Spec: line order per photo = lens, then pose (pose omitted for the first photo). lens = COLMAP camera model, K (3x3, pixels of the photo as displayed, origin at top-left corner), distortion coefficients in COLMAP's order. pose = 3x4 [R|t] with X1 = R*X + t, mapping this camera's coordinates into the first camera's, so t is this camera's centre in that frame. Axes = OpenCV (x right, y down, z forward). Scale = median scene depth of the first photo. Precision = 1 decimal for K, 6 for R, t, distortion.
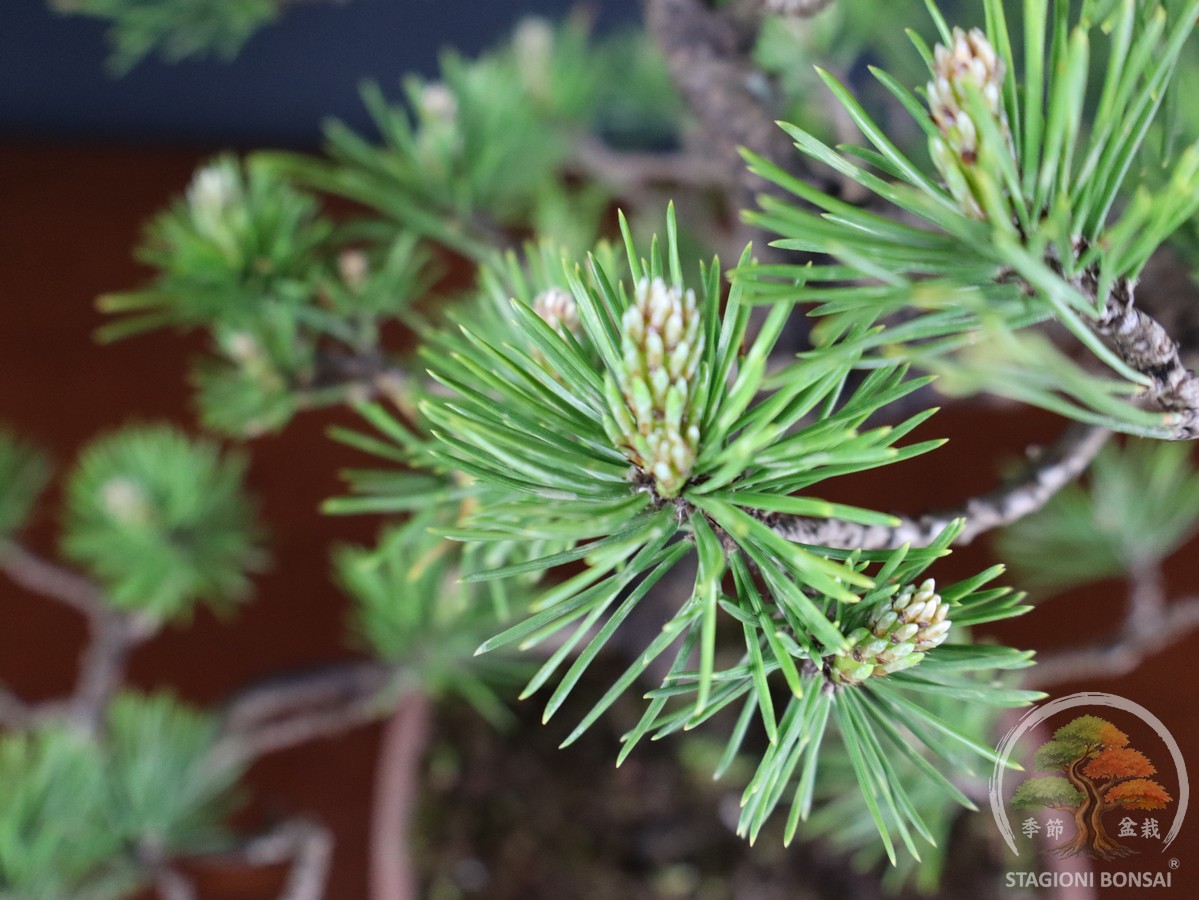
lens RADIAL K [[1097.1, 0, 600.9], [0, 1097.1, 441.6], [0, 0, 1]] dist [0.022550, 0.000000]
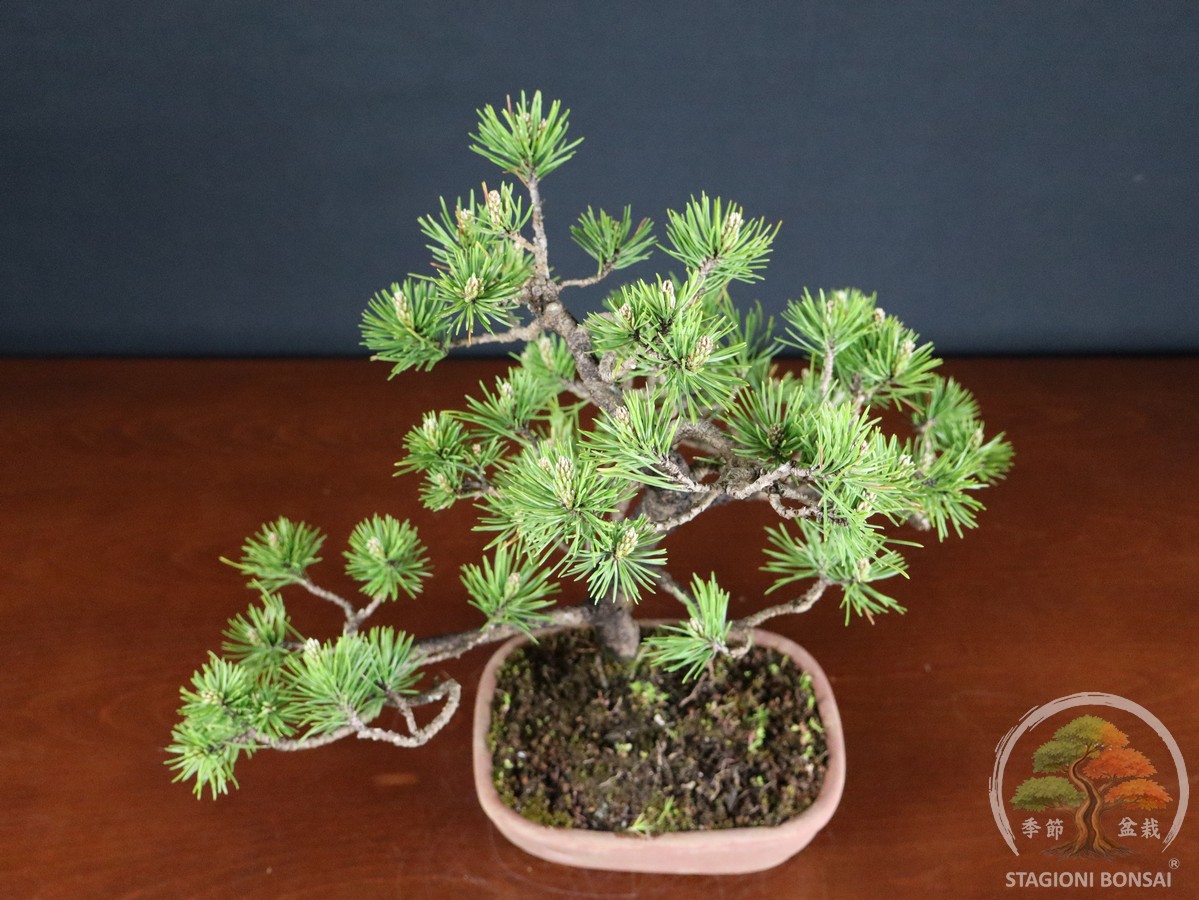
lens RADIAL K [[1097.1, 0, 595.9], [0, 1097.1, 452.3], [0, 0, 1]] dist [0.022550, 0.000000]
pose [[0.998939, -0.021421, -0.040763, 0.185891], [0.016312, 0.992423, -0.121779, 0.191246], [0.043062, 0.120985, 0.991720, -1.722878]]
